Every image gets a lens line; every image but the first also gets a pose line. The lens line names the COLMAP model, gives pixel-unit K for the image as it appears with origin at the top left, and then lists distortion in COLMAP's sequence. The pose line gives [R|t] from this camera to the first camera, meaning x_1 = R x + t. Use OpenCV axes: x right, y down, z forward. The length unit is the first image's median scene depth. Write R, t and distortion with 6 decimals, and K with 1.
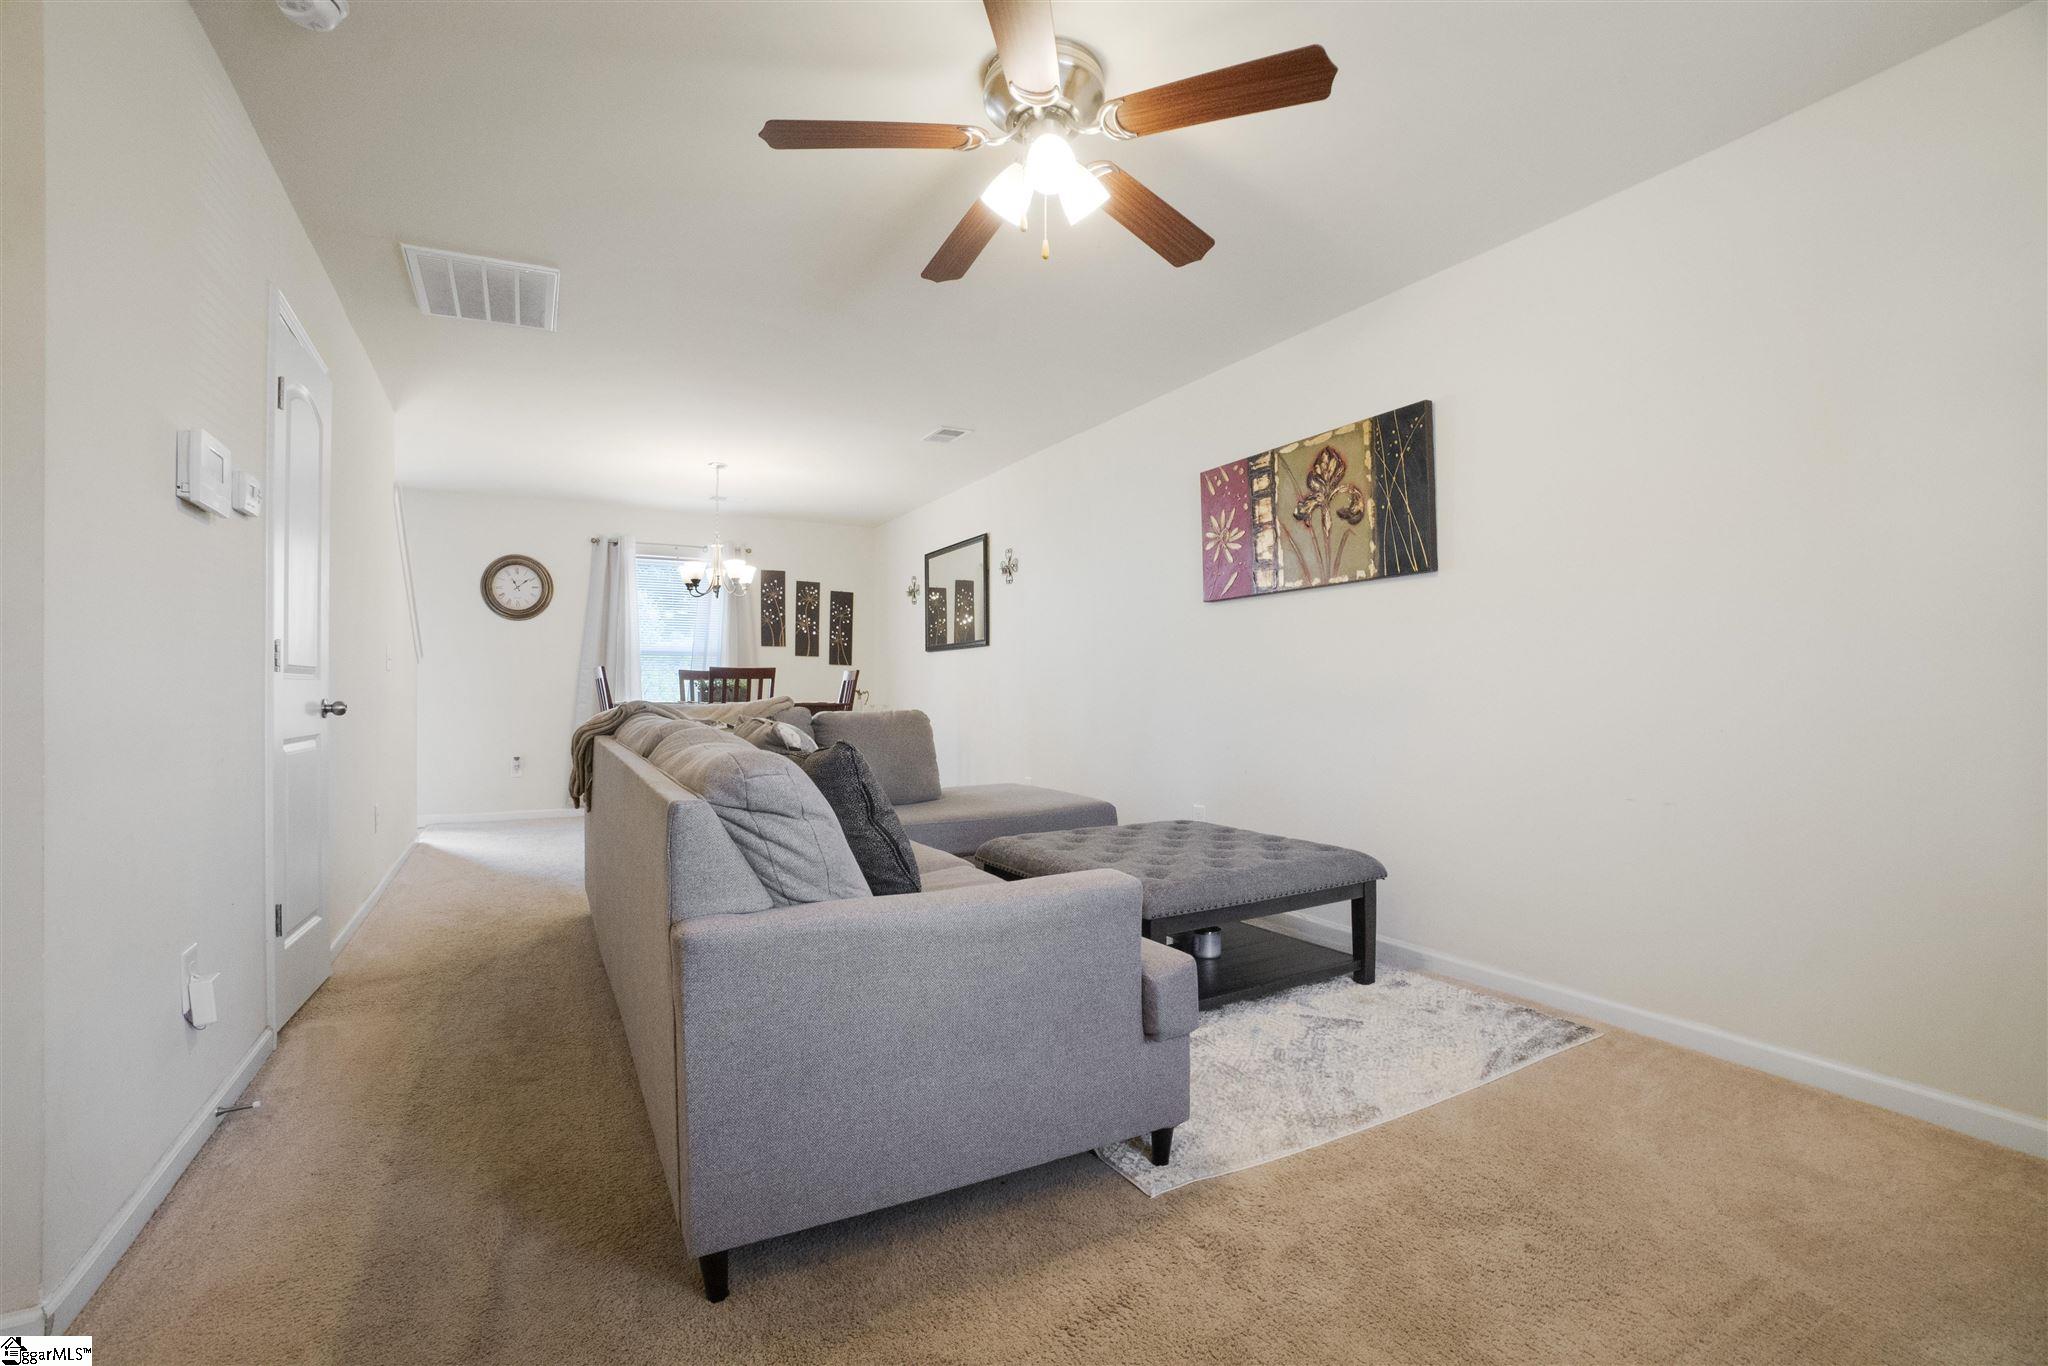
lens RADIAL K [[931.1, 0, 1019.1], [0, 931.1, 683.3], [0, 0, 1]] dist [-0.039813, 0.006294]
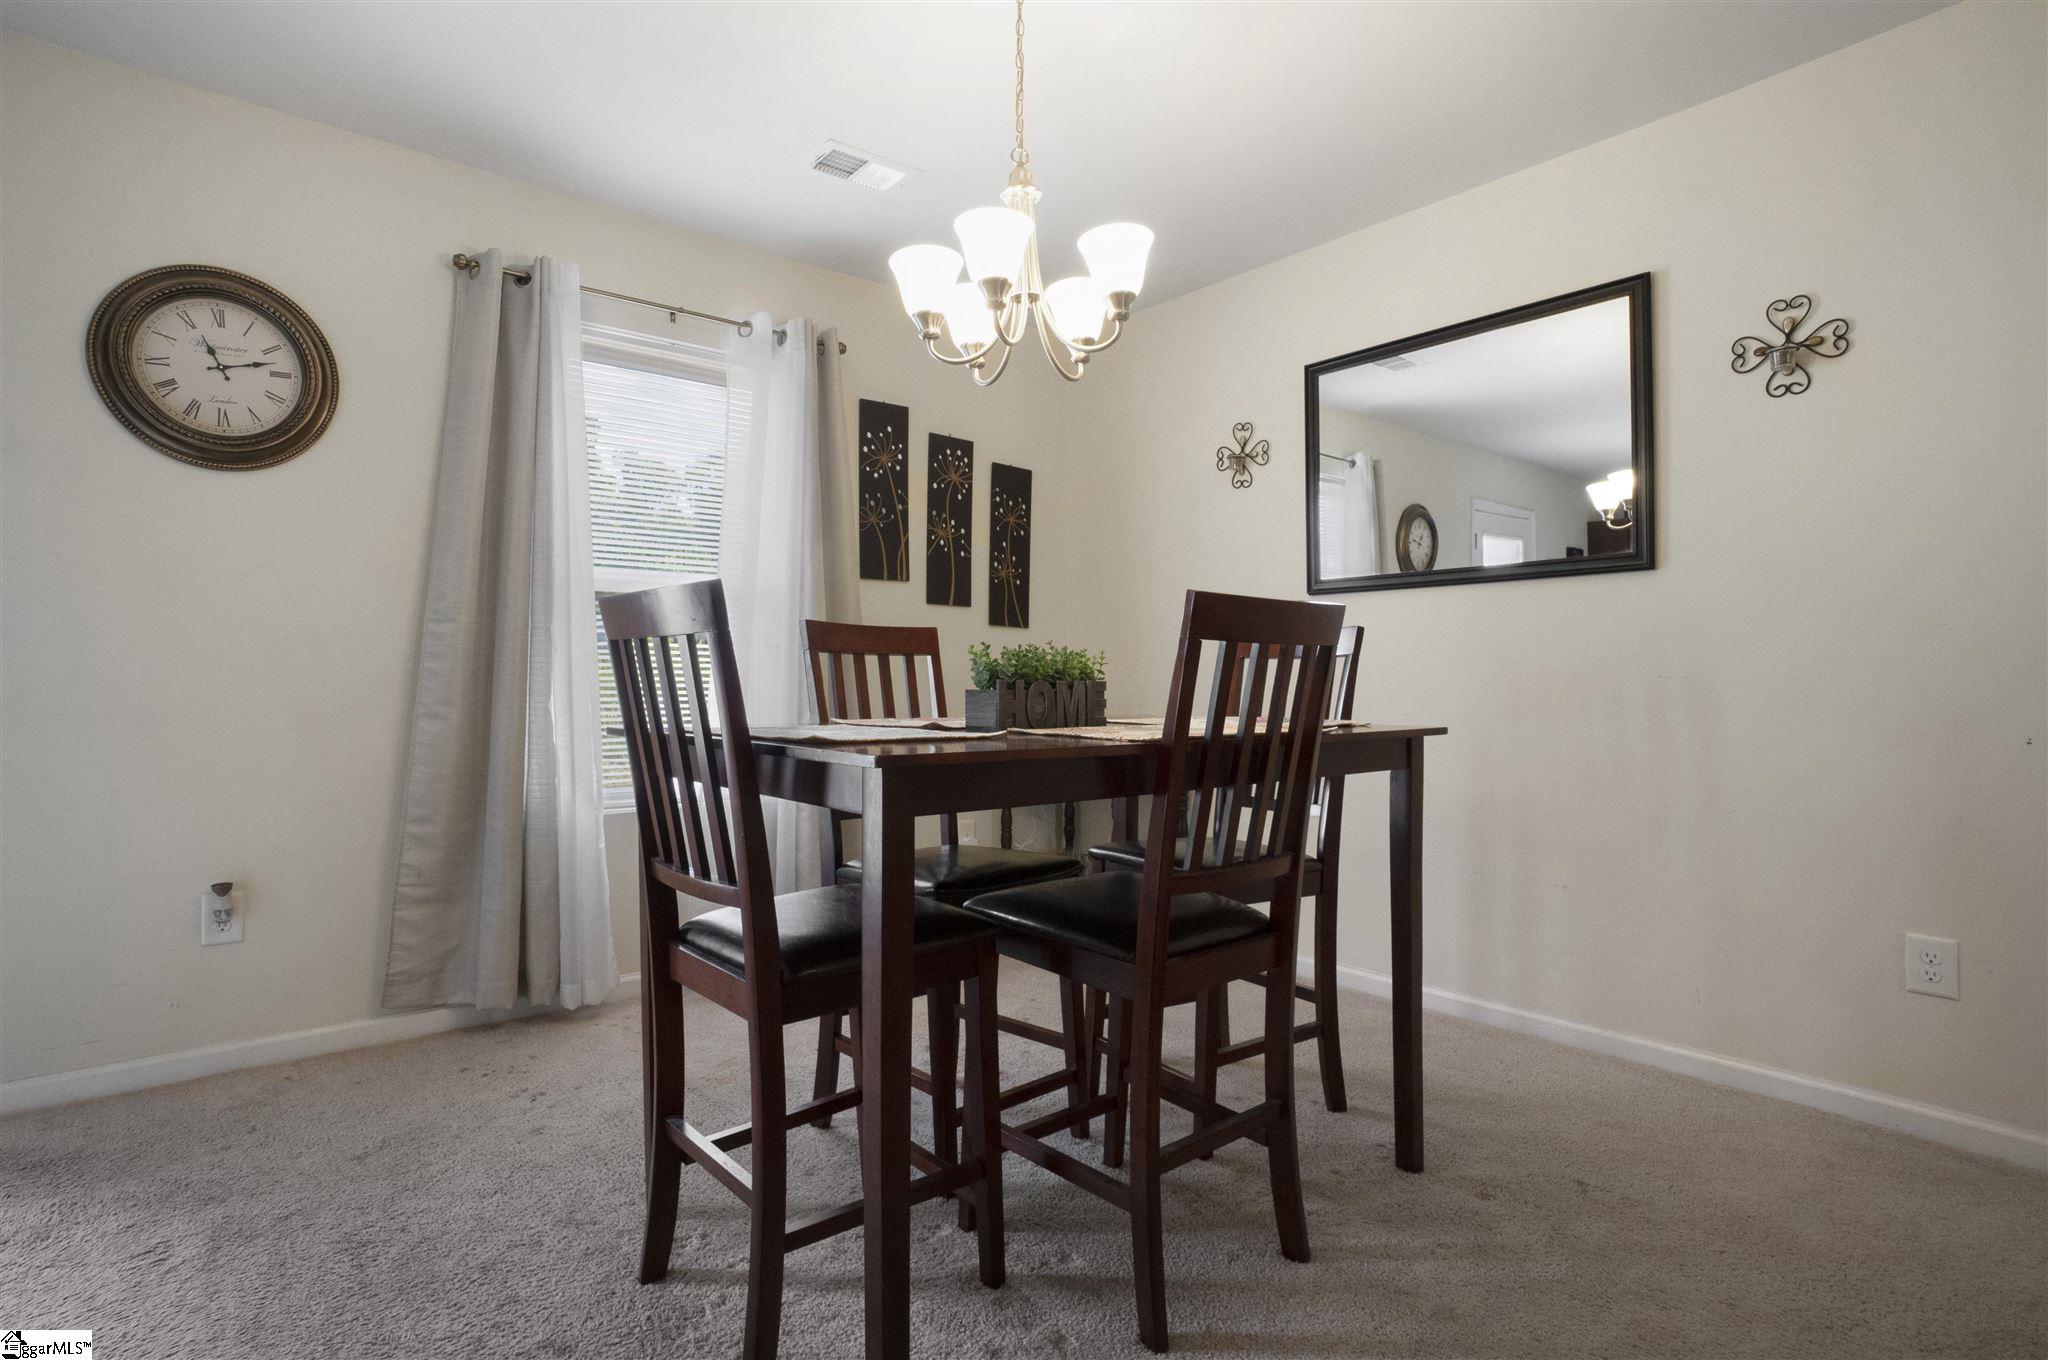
lens RADIAL K [[1005.0, 0, 1006.4], [0, 1005.0, 688.5], [0, 0, 1]] dist [-0.037054, 0.001211]
pose [[0.979345, -0.003464, 0.202169, -0.304458], [-0.000577, 0.999801, 0.019927, 0.000677], [-0.202197, -0.019632, 0.979148, 0.535253]]
